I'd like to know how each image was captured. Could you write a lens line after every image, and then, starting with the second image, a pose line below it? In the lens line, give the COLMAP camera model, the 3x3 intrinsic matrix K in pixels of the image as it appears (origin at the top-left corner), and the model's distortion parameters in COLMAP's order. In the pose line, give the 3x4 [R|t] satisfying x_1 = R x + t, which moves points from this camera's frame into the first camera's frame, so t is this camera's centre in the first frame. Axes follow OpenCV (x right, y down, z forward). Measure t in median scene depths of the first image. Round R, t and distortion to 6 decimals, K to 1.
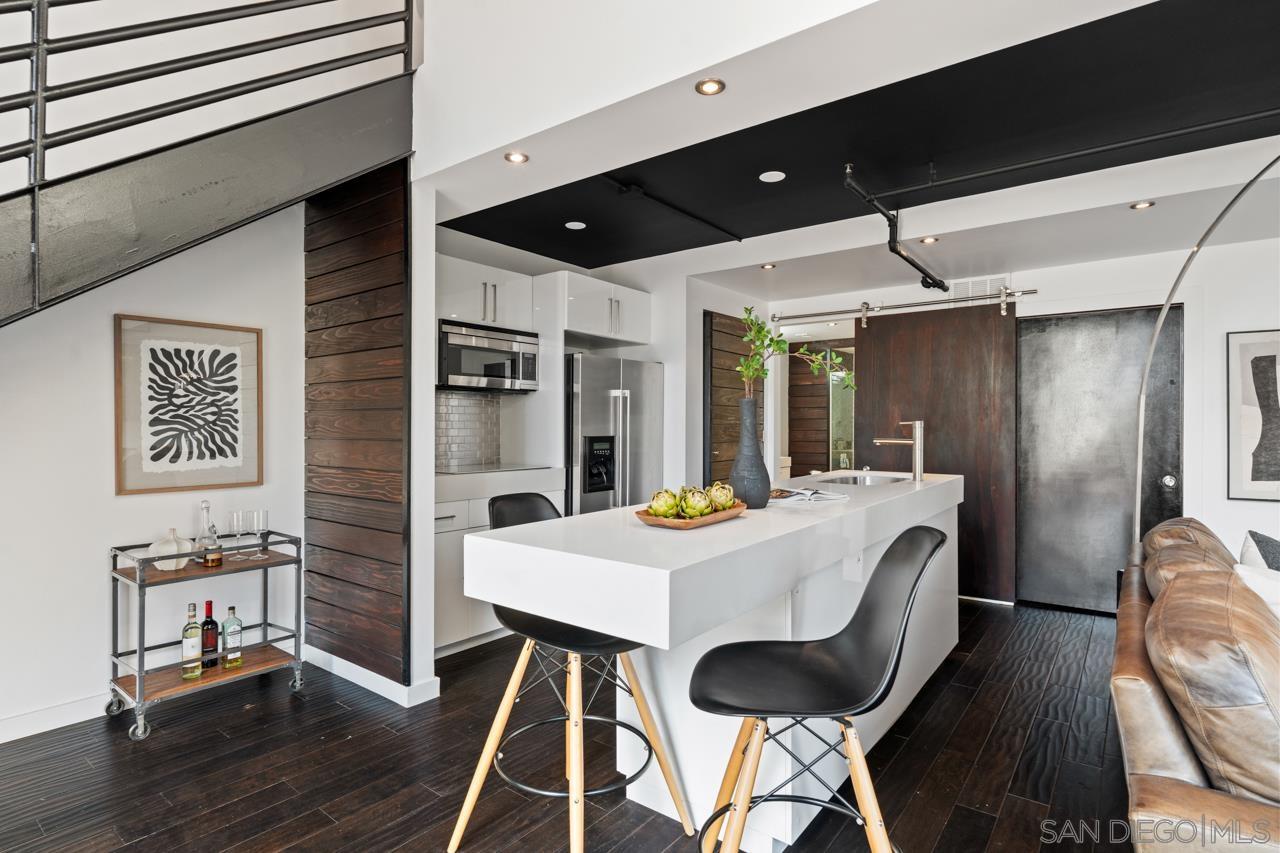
lens RADIAL K [[650.1, 0, 640.0], [0, 650.1, 426.5], [0, 0, 1]] dist [0.000172, 0.000441]
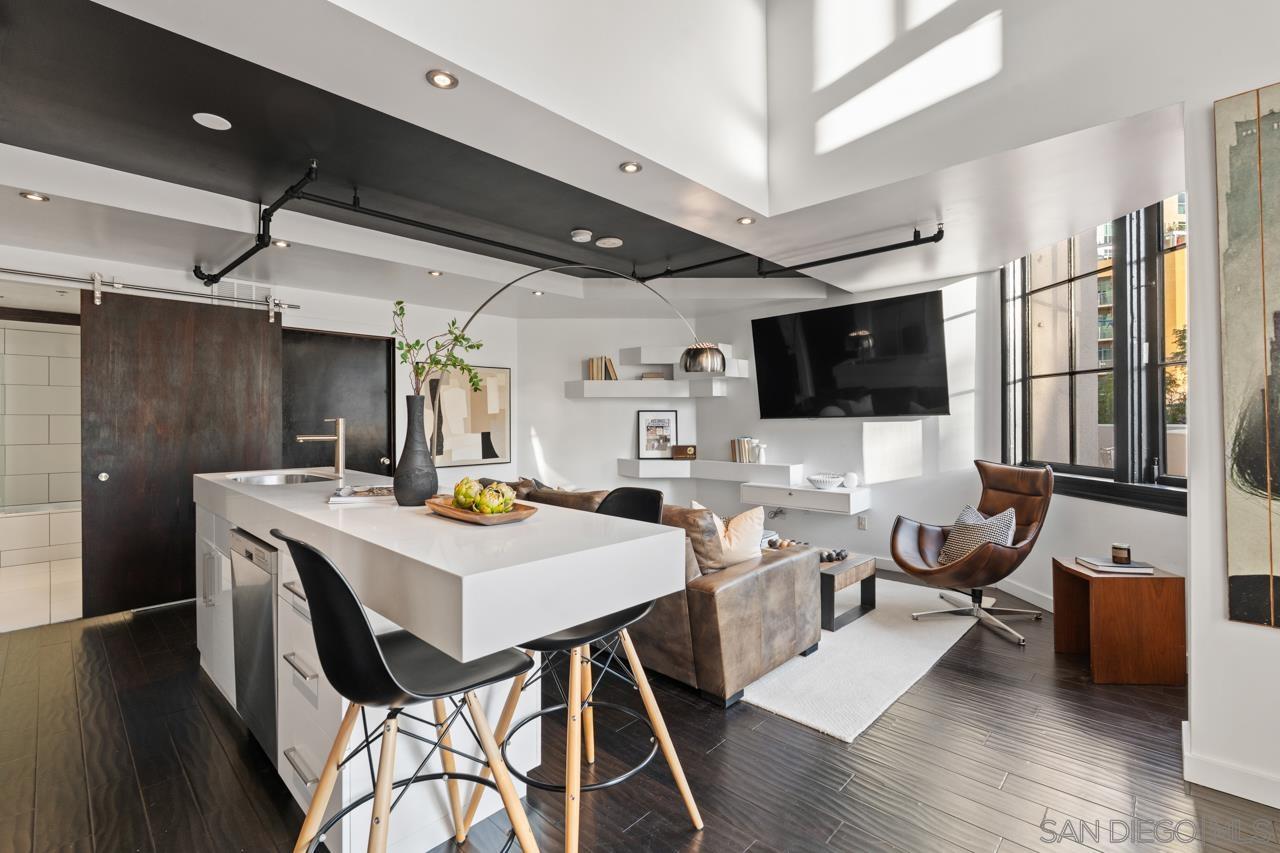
lens RADIAL K [[566.8, 0, 639.4], [0, 566.8, 419.6], [0, 0, 1]] dist [-0.003893, -0.000419]
pose [[0.104953, -0.000045, 0.994477, -0.357588], [0.008375, 0.999965, -0.000839, -0.000785], [-0.994442, 0.008417, 0.104950, 0.308593]]
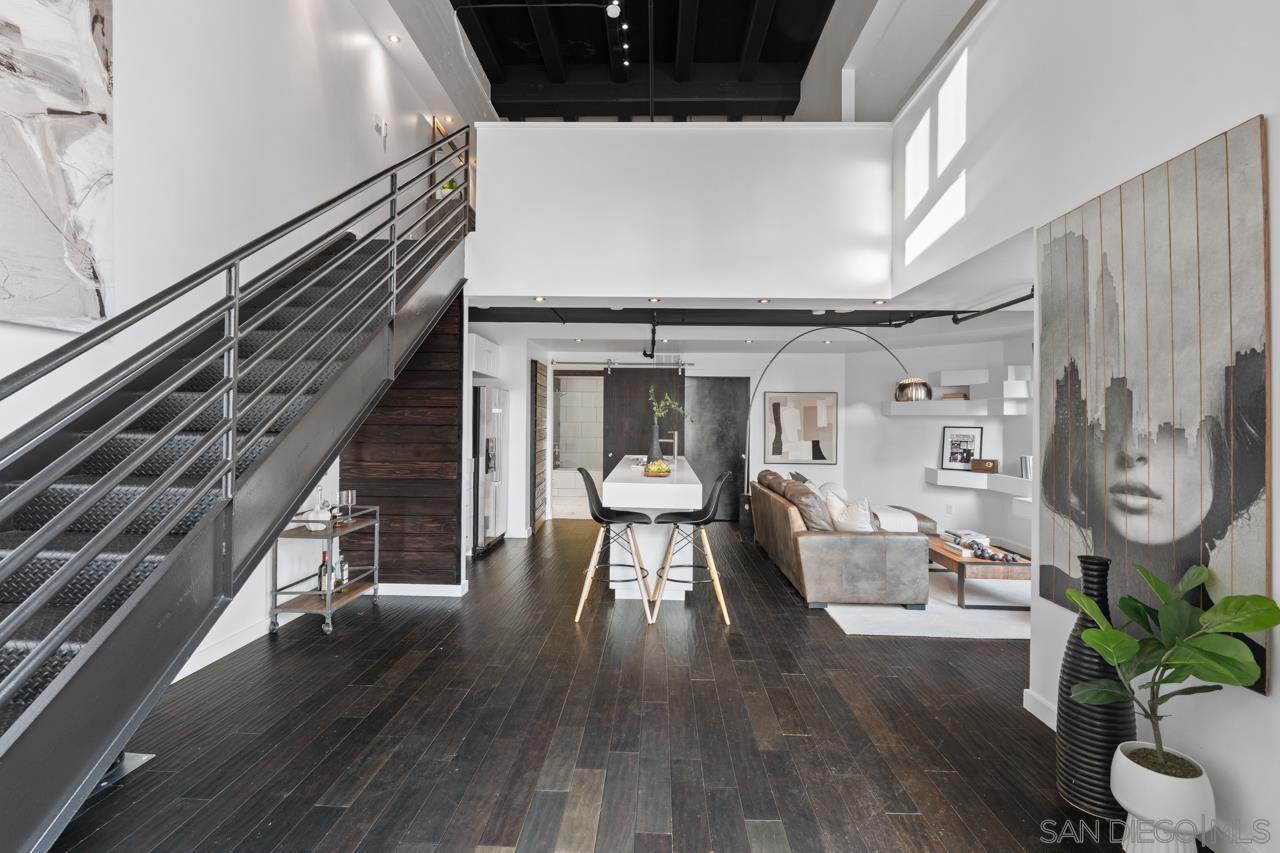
lens RADIAL K [[580.2, 0, 637.9], [0, 580.2, 418.2], [0, 0, 1]] dist [0.000155, 0.000062]
pose [[0.811519, 0.011270, 0.584217, -0.620146], [-0.009661, 0.999936, -0.005868, -0.030310], [-0.584246, -0.000882, 0.811576, -0.382142]]
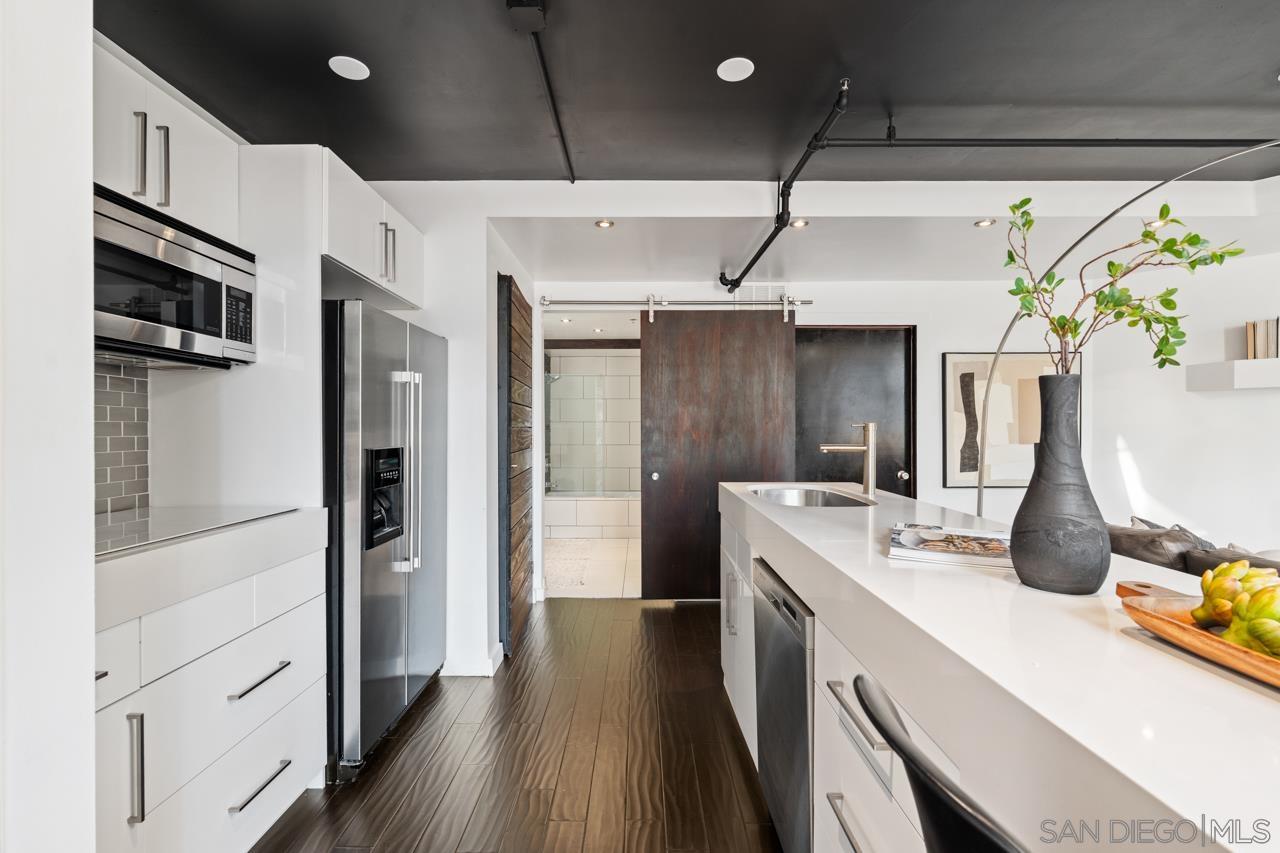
lens RADIAL K [[572.1, 0, 640.0], [0, 572.1, 426.5], [0, 0, 1]] dist [-0.004740, -0.000772]
pose [[0.792194, 0.000599, 0.610269, -0.197062], [0.003888, 0.999974, -0.006029, -0.000123], [-0.610257, 0.007149, 0.792171, 0.460794]]
